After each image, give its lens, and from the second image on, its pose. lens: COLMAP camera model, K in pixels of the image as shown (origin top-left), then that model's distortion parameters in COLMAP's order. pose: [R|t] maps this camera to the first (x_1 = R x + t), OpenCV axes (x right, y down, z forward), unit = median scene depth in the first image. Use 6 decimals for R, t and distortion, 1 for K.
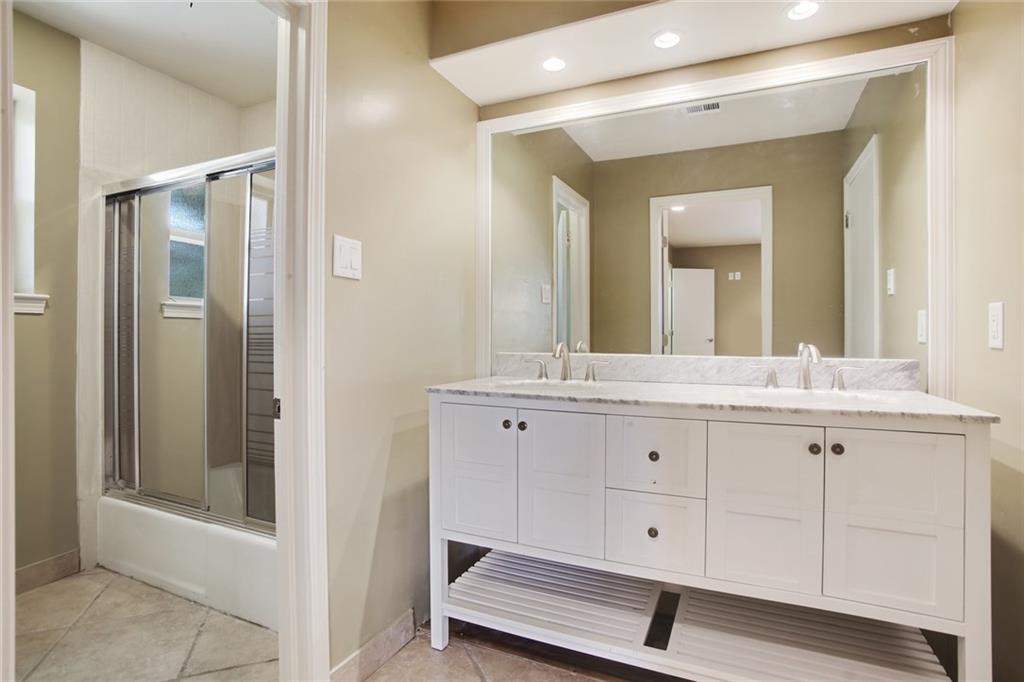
lens RADIAL K [[495.0, 0, 514.2], [0, 495.0, 338.4], [0, 0, 1]] dist [0.000324, 0.001979]
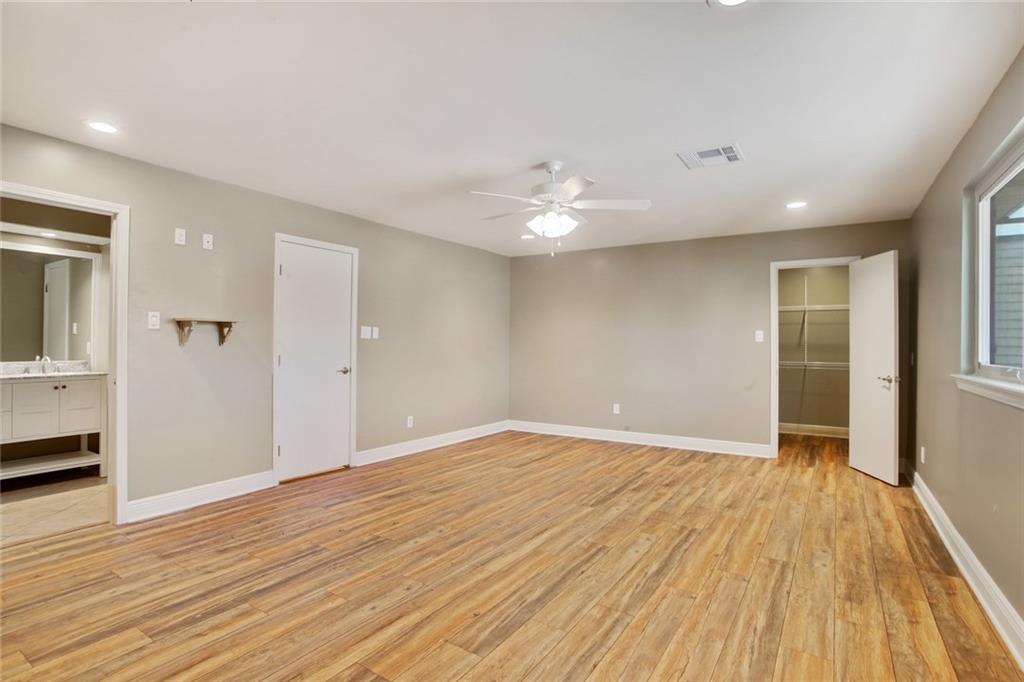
lens RADIAL K [[495.0, 0, 517.7], [0, 495.0, 343.3], [0, 0, 1]] dist [0.000324, 0.001979]
pose [[0.155025, 0.014352, 0.987806, -1.666966], [-0.014406, 0.999821, -0.012266, -0.061010], [-0.987805, -0.012329, 0.155204, -1.946061]]
